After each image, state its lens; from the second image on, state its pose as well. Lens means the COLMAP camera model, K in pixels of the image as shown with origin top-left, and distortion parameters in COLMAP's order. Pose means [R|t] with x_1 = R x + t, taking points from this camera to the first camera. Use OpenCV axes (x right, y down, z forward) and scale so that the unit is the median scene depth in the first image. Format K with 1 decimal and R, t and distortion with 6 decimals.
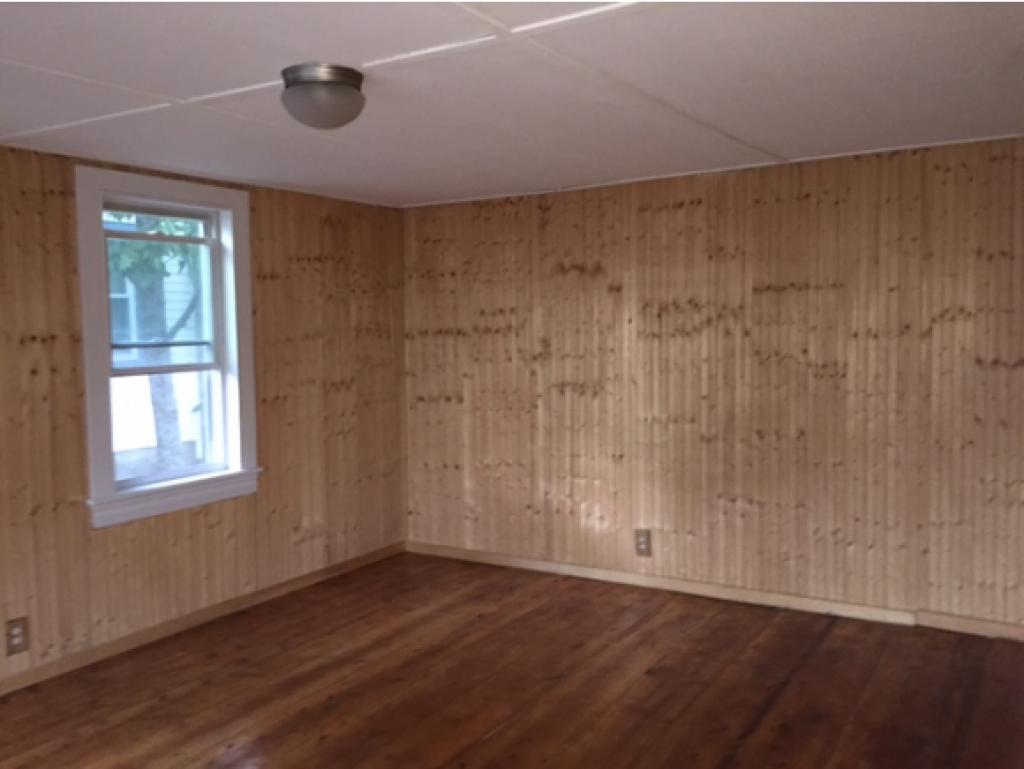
lens RADIAL K [[877.4, 0, 512.0], [0, 877.4, 384.5], [0, 0, 1]] dist [0.060353, -0.001675]
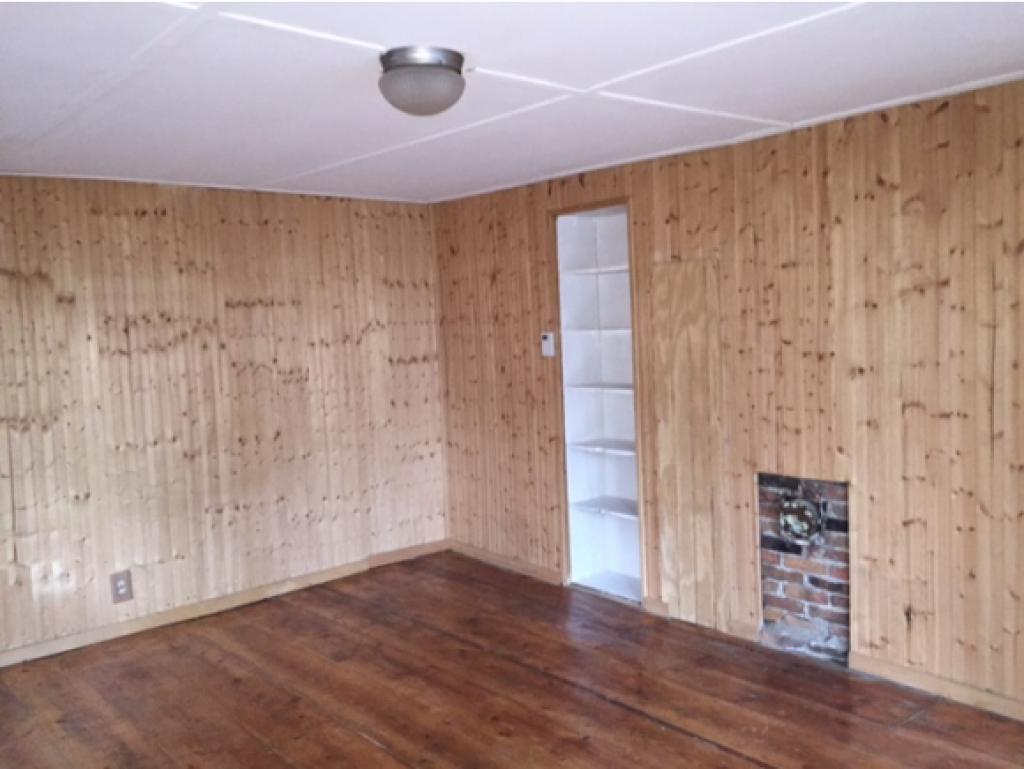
lens RADIAL K [[869.2, 0, 512.0], [0, 869.2, 384.5], [0, 0, 1]] dist [0.000948, -0.006836]
pose [[0.287427, -0.060461, 0.955892, -0.597576], [0.103041, 0.994166, 0.031898, -0.010881], [-0.952244, 0.089327, 0.291980, 0.372882]]
